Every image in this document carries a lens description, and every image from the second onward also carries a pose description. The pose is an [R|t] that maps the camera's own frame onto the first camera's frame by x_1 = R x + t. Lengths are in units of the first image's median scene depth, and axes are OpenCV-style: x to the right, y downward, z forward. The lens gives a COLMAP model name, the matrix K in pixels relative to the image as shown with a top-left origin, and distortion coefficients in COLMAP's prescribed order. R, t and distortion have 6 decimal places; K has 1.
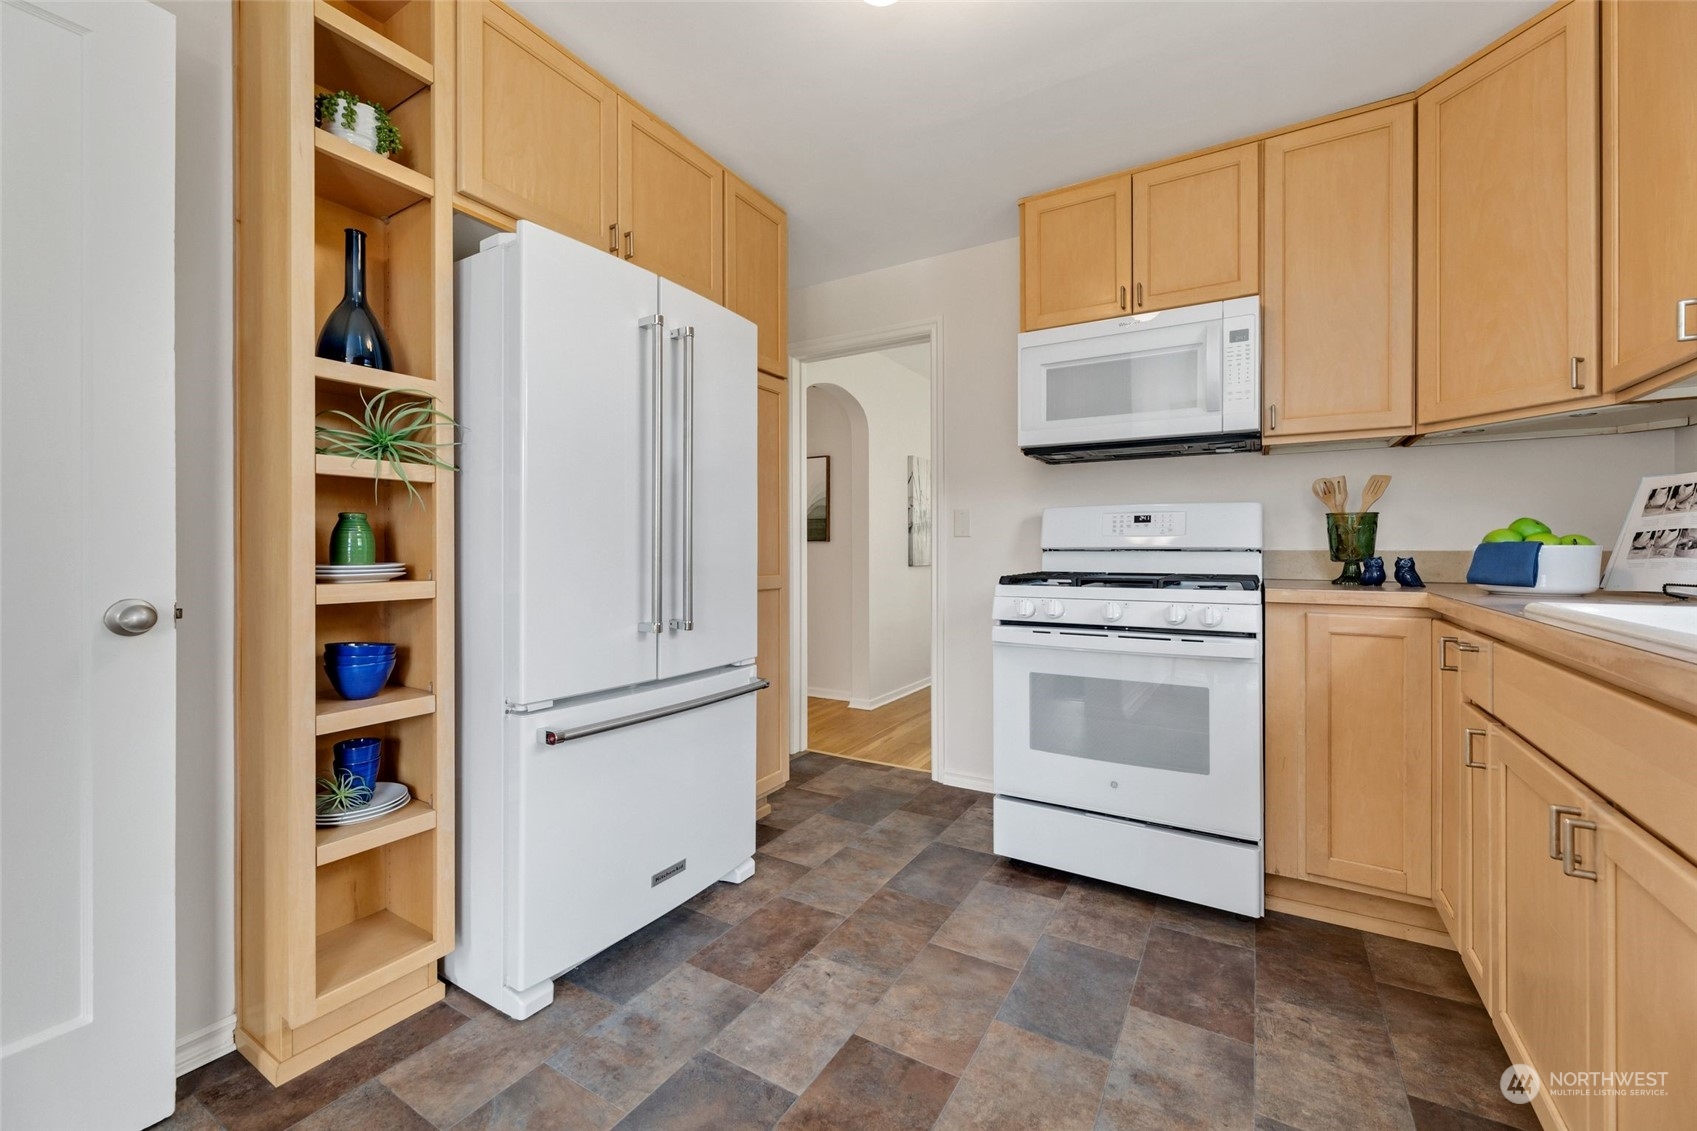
lens RADIAL K [[684.3, 0, 845.6], [0, 684.3, 550.8], [0, 0, 1]] dist [0.002661, 0.000127]
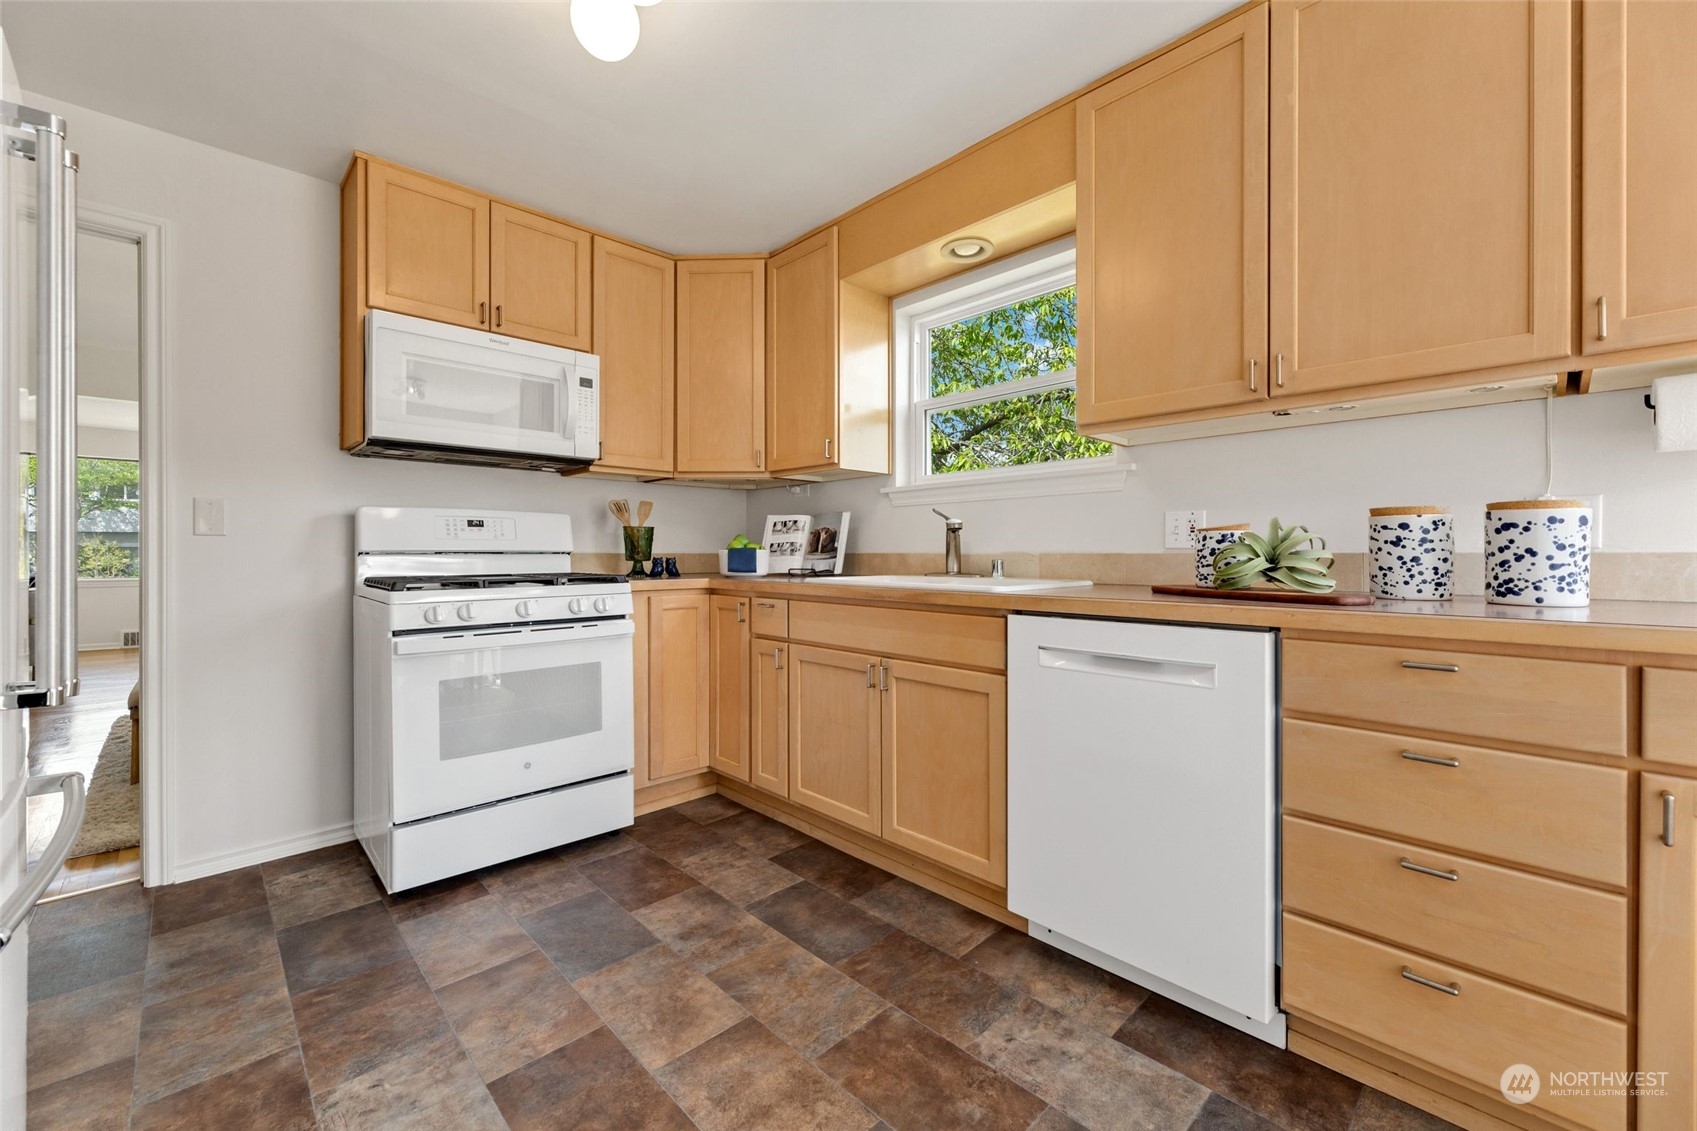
lens RADIAL K [[684.3, 0, 840.9], [0, 684.3, 554.5], [0, 0, 1]] dist [0.002661, 0.000127]
pose [[0.268837, -0.002622, 0.963182, -0.591089], [0.002979, 0.999994, 0.001891, 0.001506], [-0.963181, 0.002361, 0.268843, 0.241277]]
